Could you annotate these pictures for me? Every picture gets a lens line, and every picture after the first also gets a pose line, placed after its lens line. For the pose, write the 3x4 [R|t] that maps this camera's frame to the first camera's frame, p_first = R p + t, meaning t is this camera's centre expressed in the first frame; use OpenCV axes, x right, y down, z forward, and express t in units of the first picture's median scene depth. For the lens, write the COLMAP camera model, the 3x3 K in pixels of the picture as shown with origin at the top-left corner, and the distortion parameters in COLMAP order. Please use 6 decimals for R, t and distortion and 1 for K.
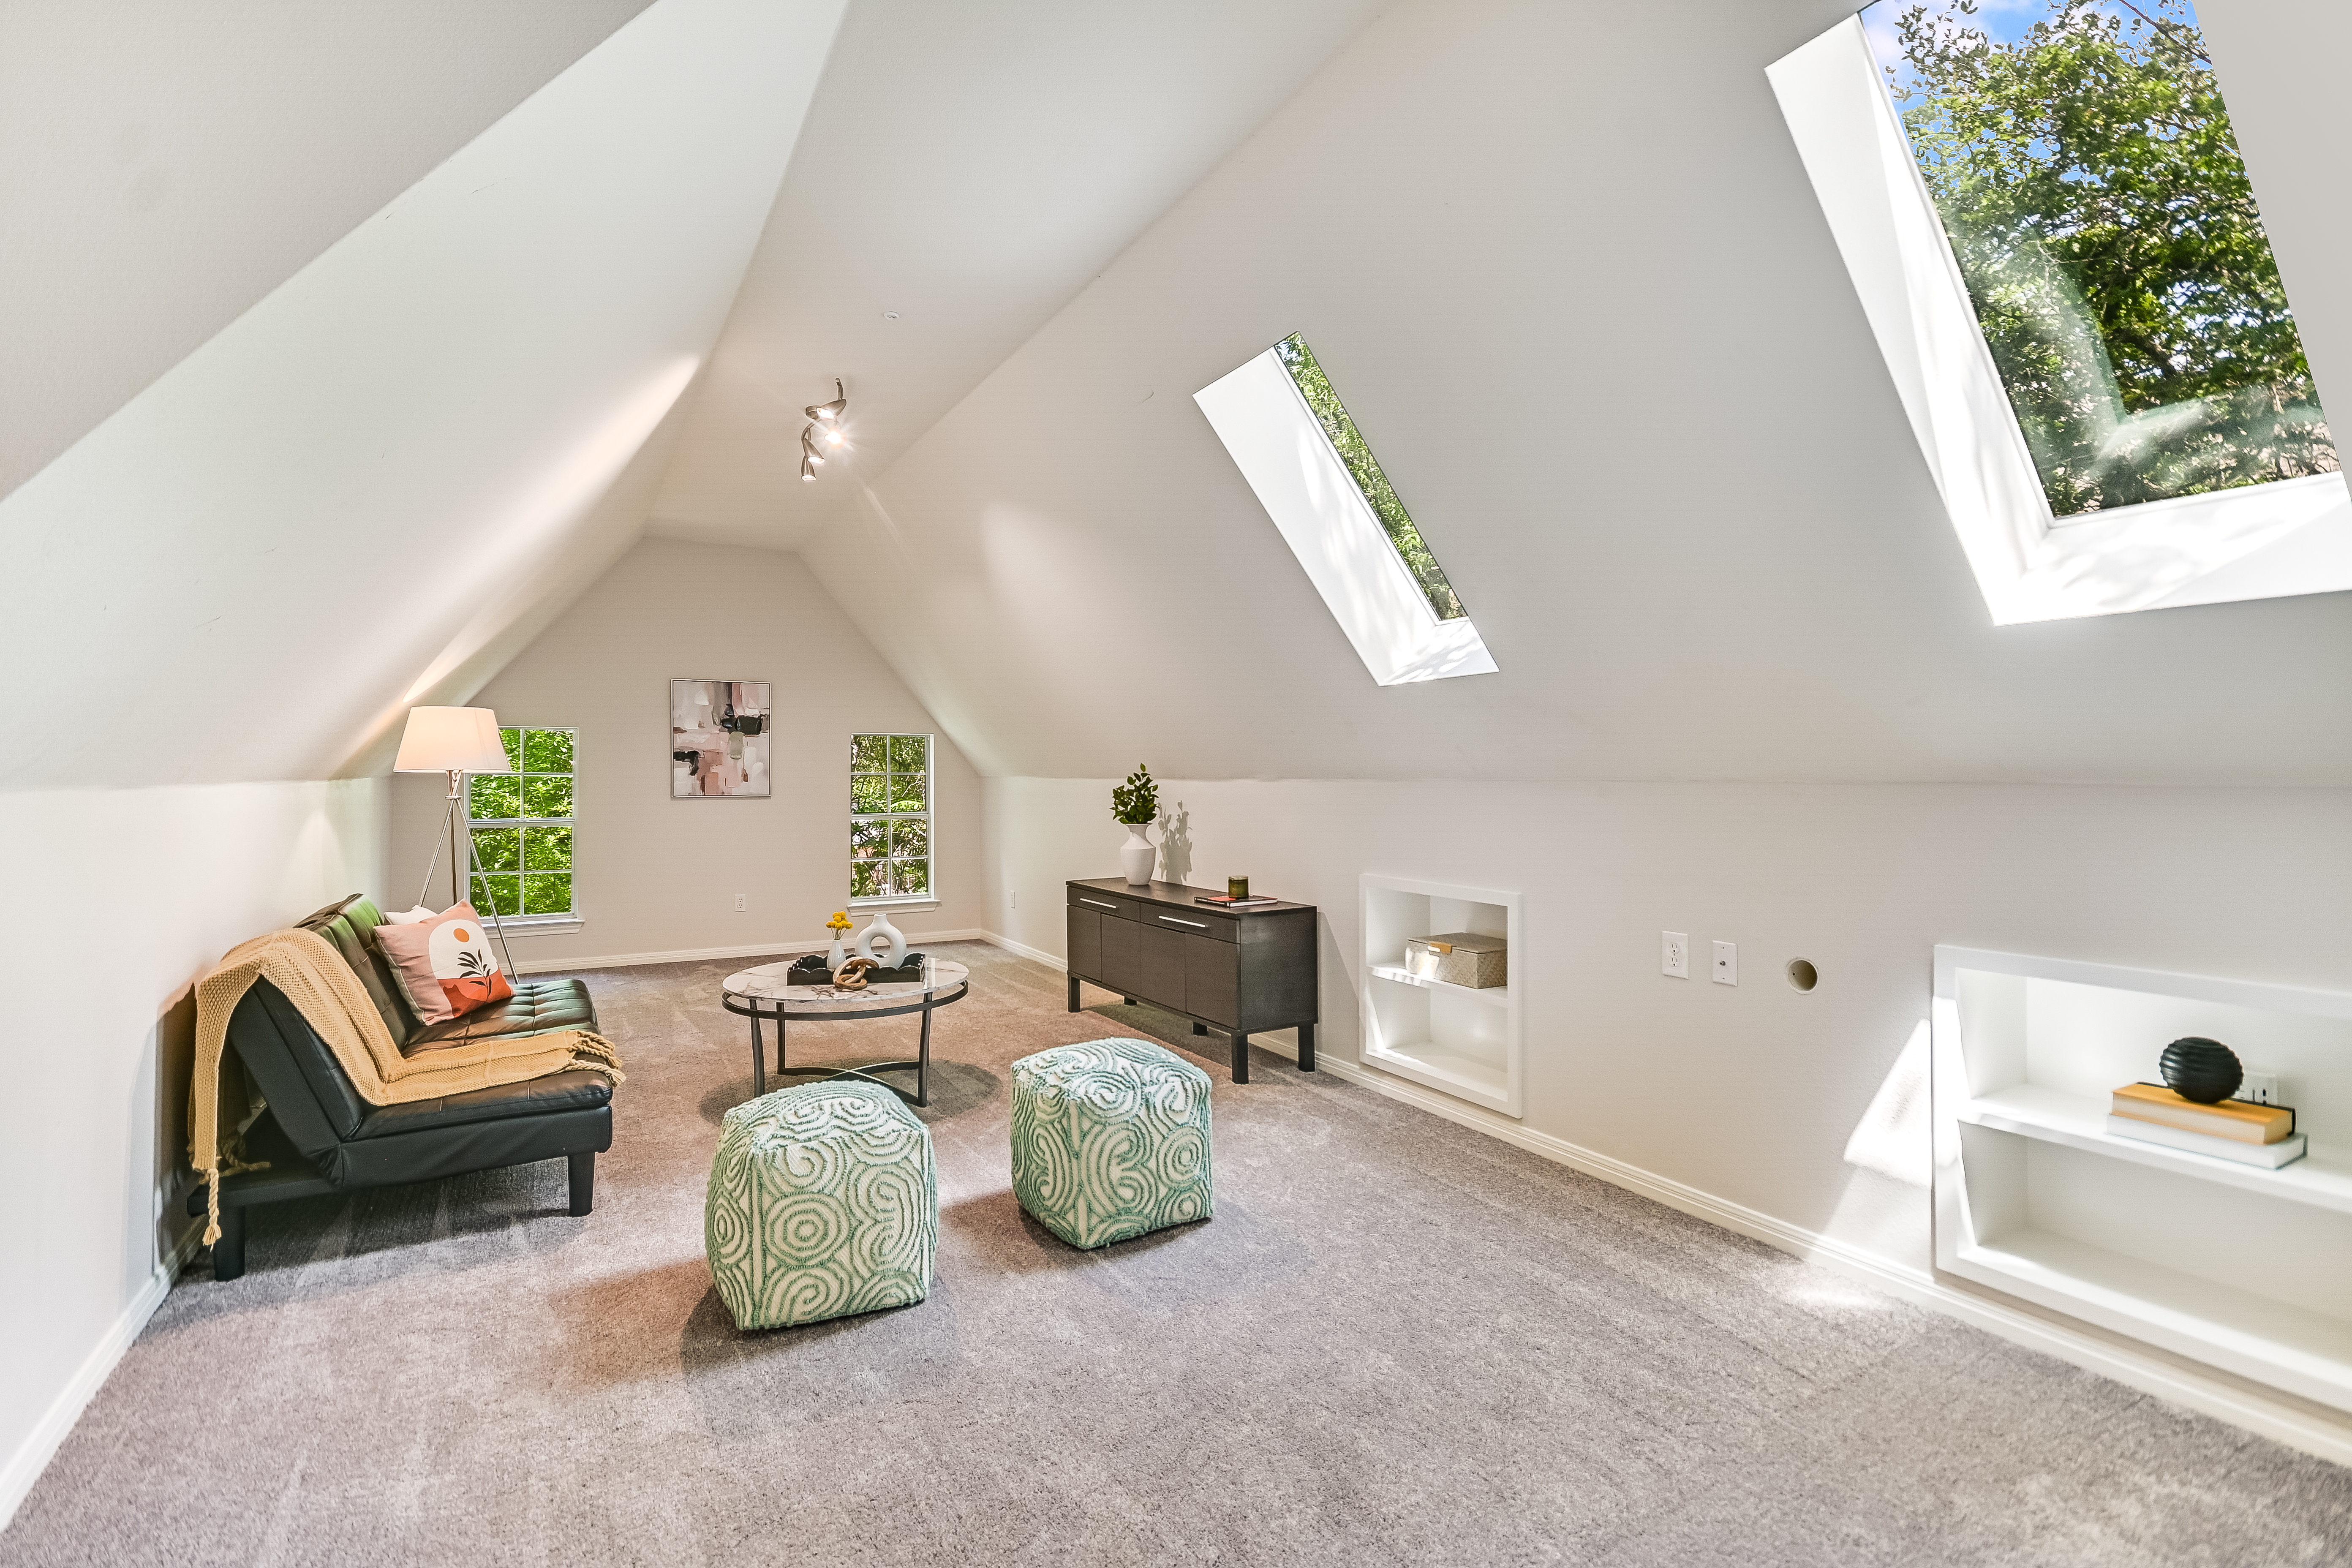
lens RADIAL K [[1093.8, 0, 1174.3], [0, 1093.8, 775.4], [0, 0, 1]] dist [-0.001546, -0.000916]
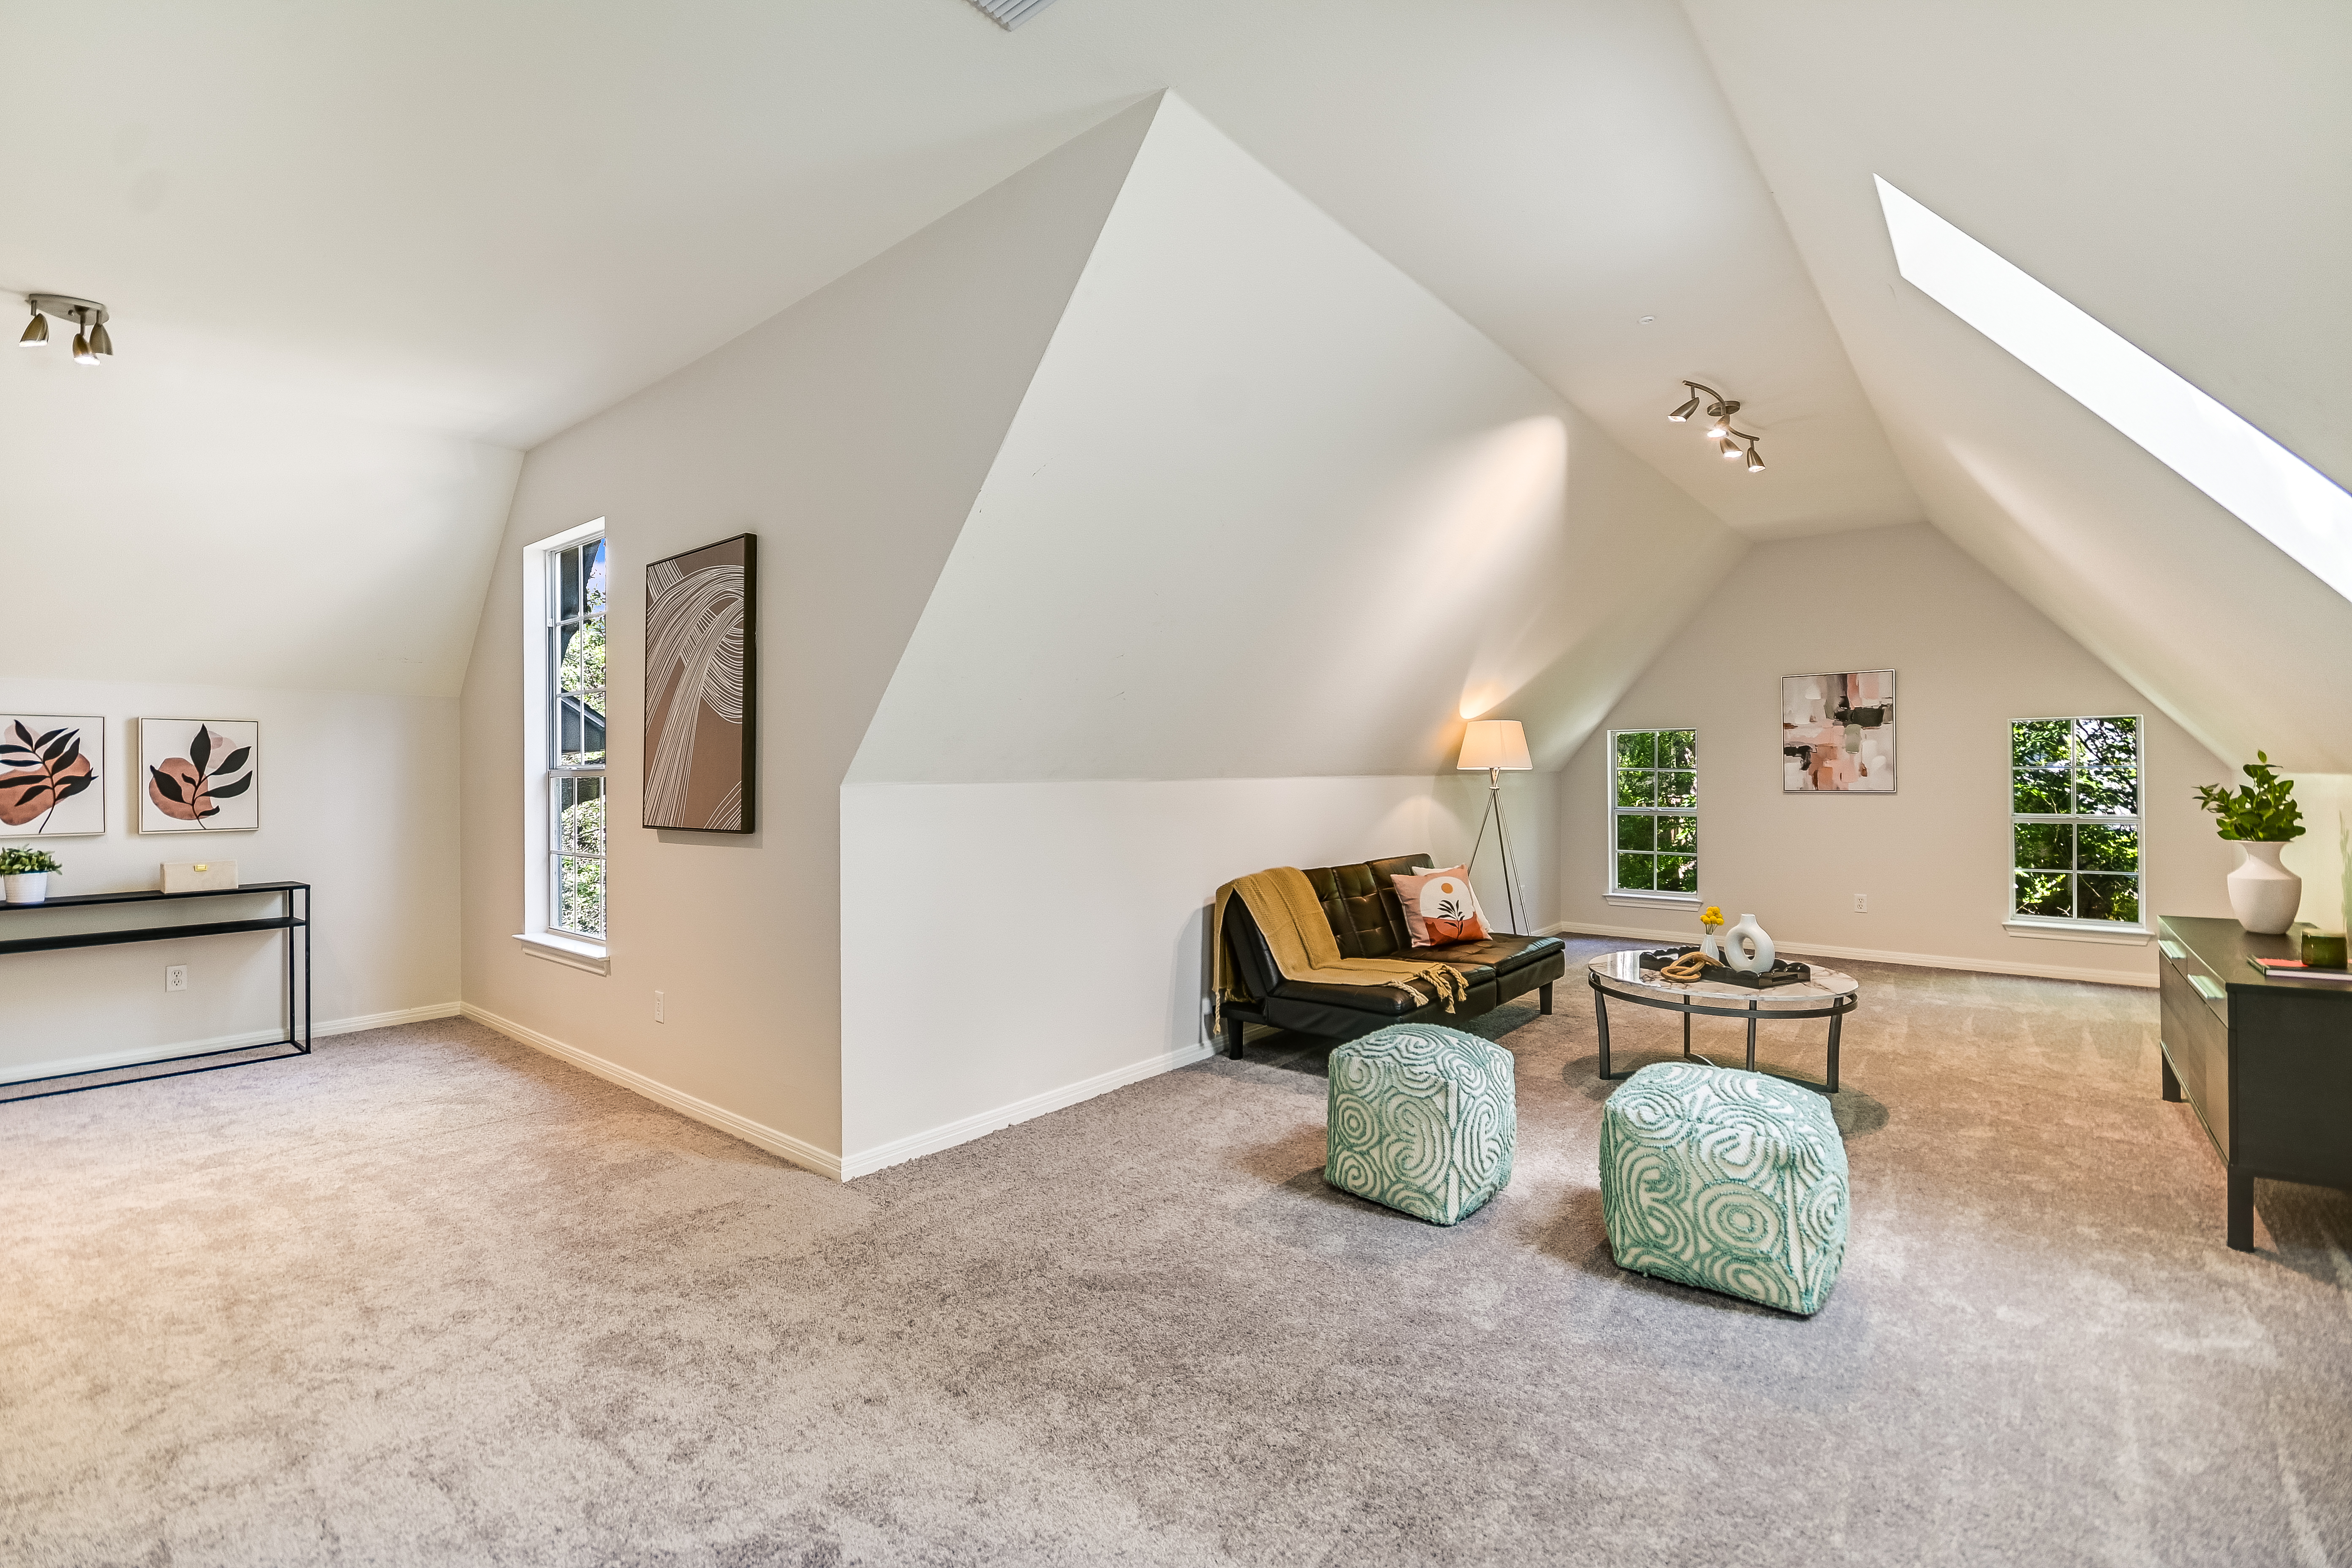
lens RADIAL K [[1033.1, 0, 1172.2], [0, 1033.1, 782.5], [0, 0, 1]] dist [-0.014885, -0.000647]
pose [[0.335685, 0.005750, -0.941957, 0.476562], [0.006014, 0.999948, 0.008247, 0.000110], [0.941955, -0.008433, 0.335633, 0.250368]]
